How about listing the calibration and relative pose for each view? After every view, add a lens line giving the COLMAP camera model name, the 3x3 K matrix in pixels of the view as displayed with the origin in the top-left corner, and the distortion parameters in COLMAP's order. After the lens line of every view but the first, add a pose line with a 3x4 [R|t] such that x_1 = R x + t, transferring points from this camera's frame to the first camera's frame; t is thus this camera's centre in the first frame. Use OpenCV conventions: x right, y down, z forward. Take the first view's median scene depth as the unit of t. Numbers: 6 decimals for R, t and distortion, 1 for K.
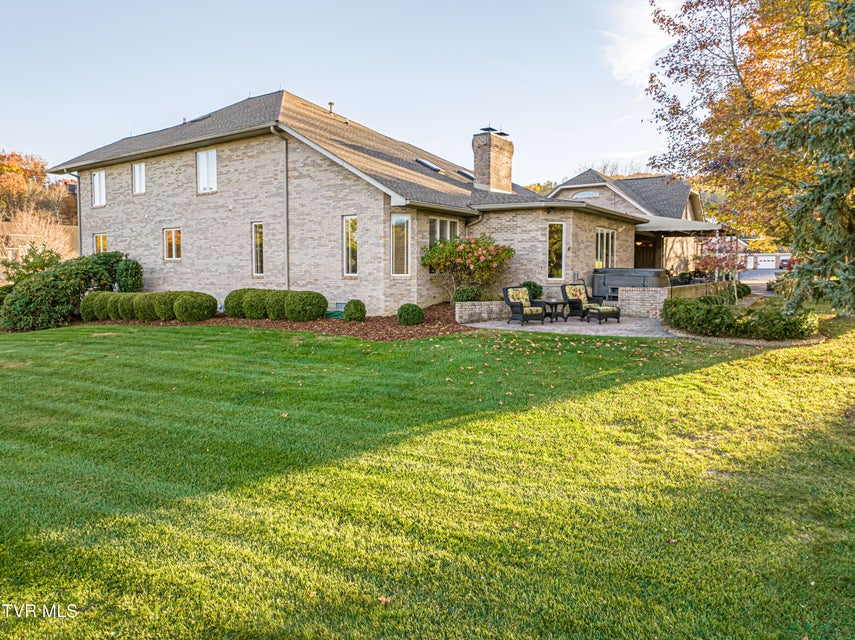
lens RADIAL K [[617.9, 0, 423.7], [0, 617.9, 311.3], [0, 0, 1]] dist [-0.030635, 0.000143]
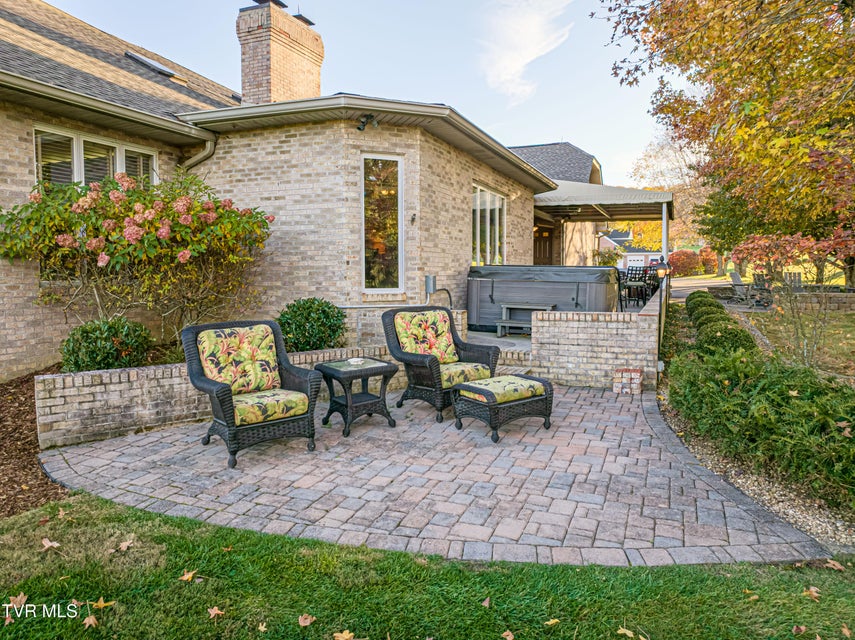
lens RADIAL K [[617.9, 0, 426.6], [0, 617.9, 317.0], [0, 0, 1]] dist [-0.030635, 0.000143]
pose [[0.978452, -0.017265, 0.205751, 0.149177], [0.015686, 0.999834, 0.009303, -0.036240], [-0.205877, -0.005875, 0.978560, 0.555147]]
